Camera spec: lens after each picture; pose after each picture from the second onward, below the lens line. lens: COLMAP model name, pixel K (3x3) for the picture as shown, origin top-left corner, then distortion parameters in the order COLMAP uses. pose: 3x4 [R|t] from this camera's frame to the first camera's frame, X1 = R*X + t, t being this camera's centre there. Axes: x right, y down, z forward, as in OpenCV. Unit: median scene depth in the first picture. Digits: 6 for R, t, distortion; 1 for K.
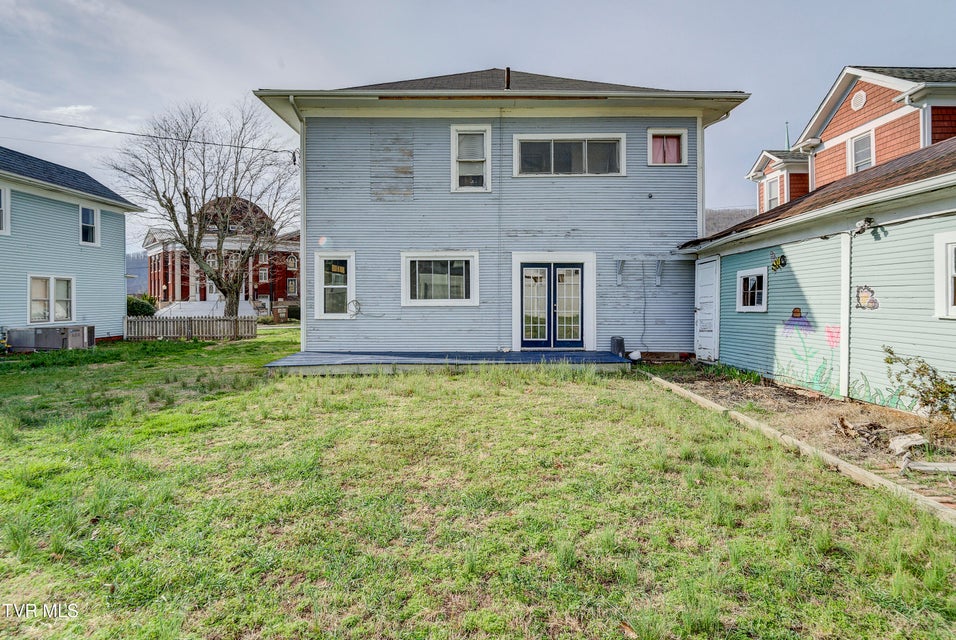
lens RADIAL K [[464.6, 0, 477.5], [0, 464.6, 296.9], [0, 0, 1]] dist [-0.015425, 0.001500]
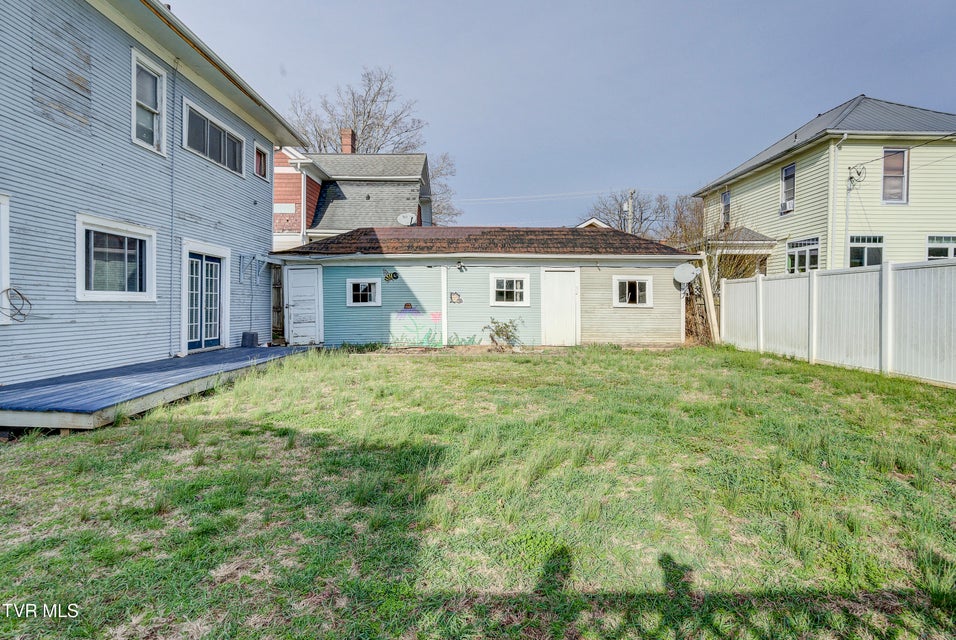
lens RADIAL K [[517.1, 0, 477.4], [0, 517.1, 314.5], [0, 0, 1]] dist [-0.001463, -0.000433]
pose [[0.017146, -0.016127, 0.999723, -0.847021], [-0.011474, 0.999801, 0.016325, 0.020947], [-0.999787, -0.011750, 0.016957, 0.451031]]
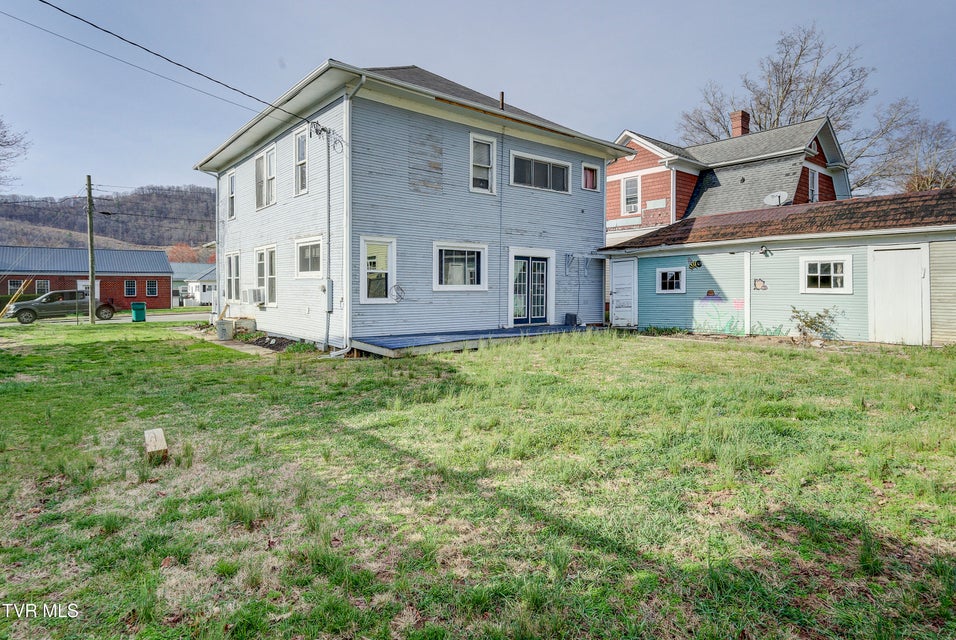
lens RADIAL K [[517.1, 0, 474.6], [0, 517.1, 291.8], [0, 0, 1]] dist [-0.001463, -0.000433]
pose [[0.782277, -0.001218, 0.622930, -0.841360], [-0.005302, 0.999949, 0.008614, 0.011114], [-0.622909, -0.010041, 0.782230, -0.007281]]
